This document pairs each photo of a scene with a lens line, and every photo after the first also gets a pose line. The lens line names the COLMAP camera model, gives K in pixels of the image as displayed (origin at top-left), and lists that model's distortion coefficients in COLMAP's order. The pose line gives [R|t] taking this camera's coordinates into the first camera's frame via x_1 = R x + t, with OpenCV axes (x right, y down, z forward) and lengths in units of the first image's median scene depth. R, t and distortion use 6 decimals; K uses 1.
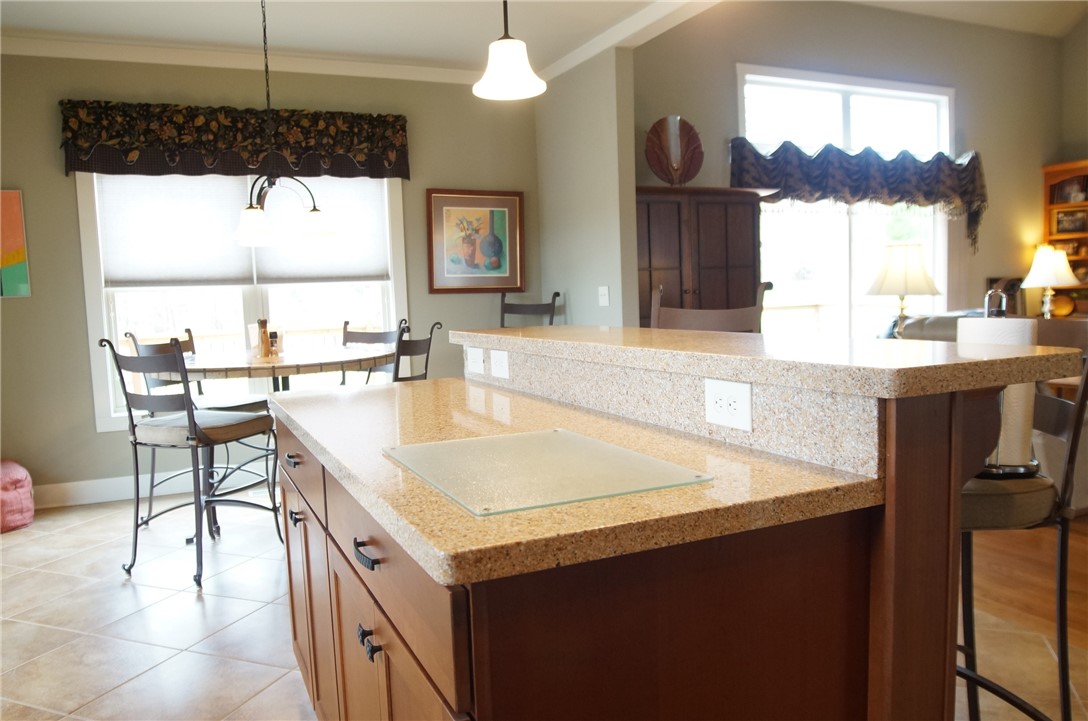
lens RADIAL K [[820.1, 0, 538.2], [0, 820.1, 361.5], [0, 0, 1]] dist [-0.058716, 0.010758]
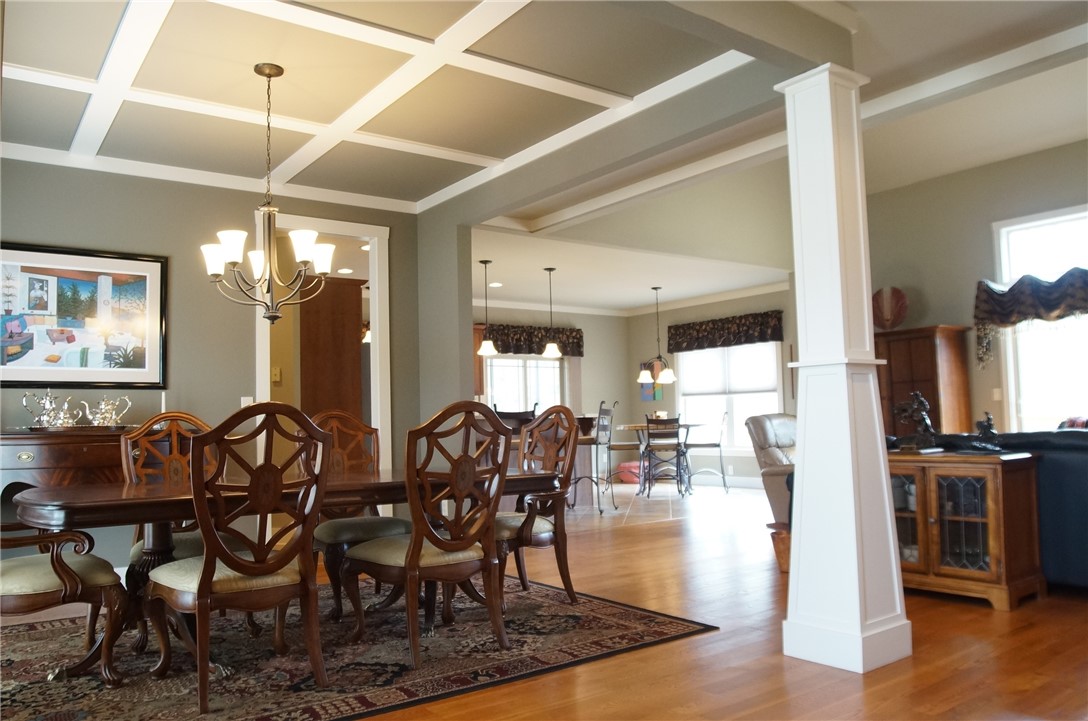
lens RADIAL K [[820.1, 0, 543.4], [0, 820.1, 360.9], [0, 0, 1]] dist [-0.058716, 0.010758]
pose [[0.199750, -0.042461, -0.978926, 1.718006], [-0.070899, 0.995816, -0.057661, -0.022972], [0.977278, 0.080922, 0.195904, 0.064911]]
